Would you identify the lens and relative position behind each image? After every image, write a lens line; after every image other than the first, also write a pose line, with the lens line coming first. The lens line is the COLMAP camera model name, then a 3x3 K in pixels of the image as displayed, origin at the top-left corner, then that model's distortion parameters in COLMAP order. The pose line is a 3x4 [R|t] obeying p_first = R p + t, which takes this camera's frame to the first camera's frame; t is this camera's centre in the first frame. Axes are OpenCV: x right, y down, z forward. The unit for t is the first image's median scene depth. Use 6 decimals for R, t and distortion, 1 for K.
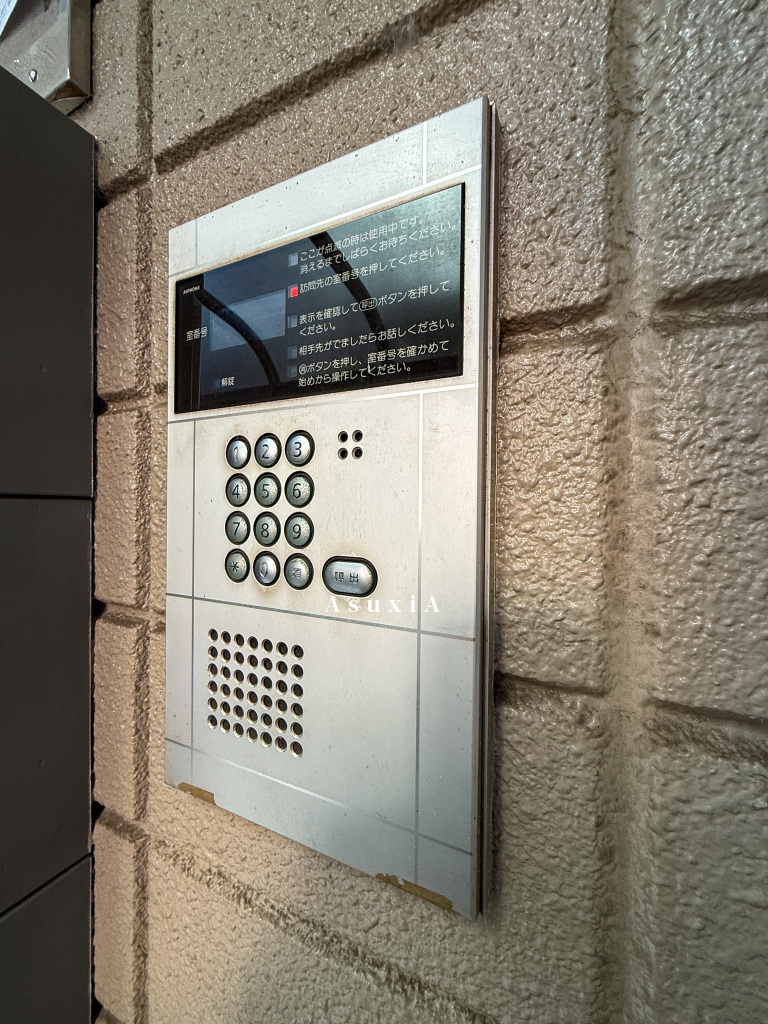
lens RADIAL K [[407.2, 0, 384.0], [0, 407.2, 512.0], [0, 0, 1]] dist [0.000138, -0.000118]
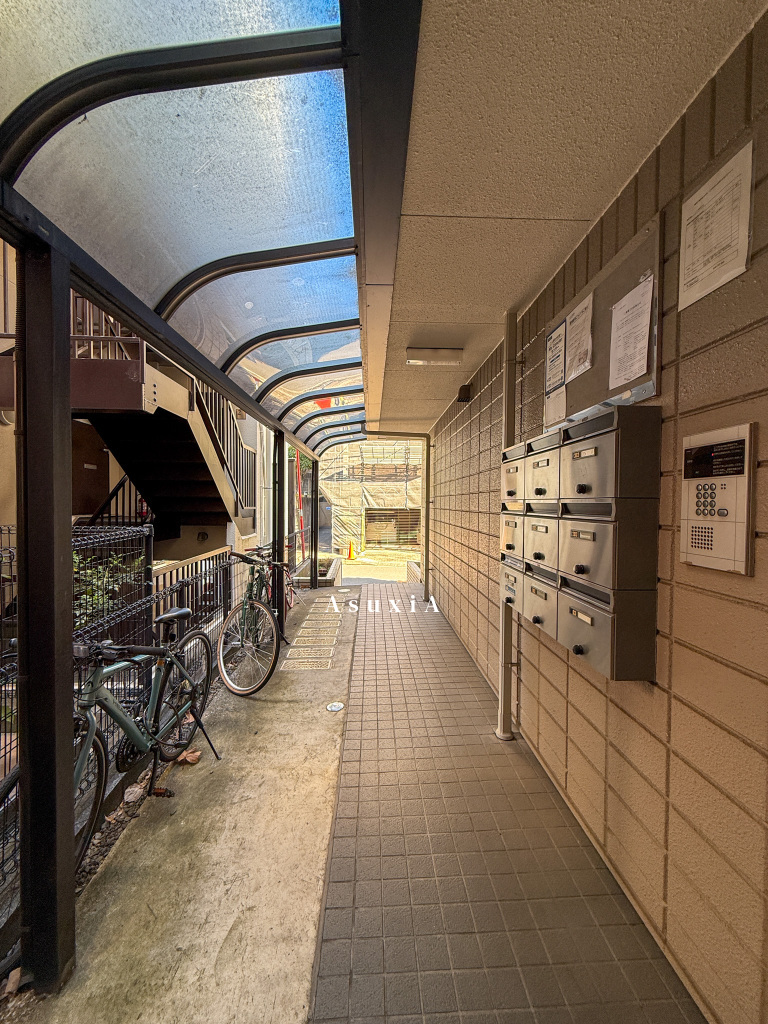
lens RADIAL K [[407.2, 0, 384.0], [0, 407.2, 512.0], [0, 0, 1]] dist [0.000138, -0.000118]
pose [[0.468346, 0.011306, -0.883473, 2.095157], [-0.014451, 0.999882, 0.005135, 0.160909], [0.883427, 0.010362, 0.468455, -4.416043]]
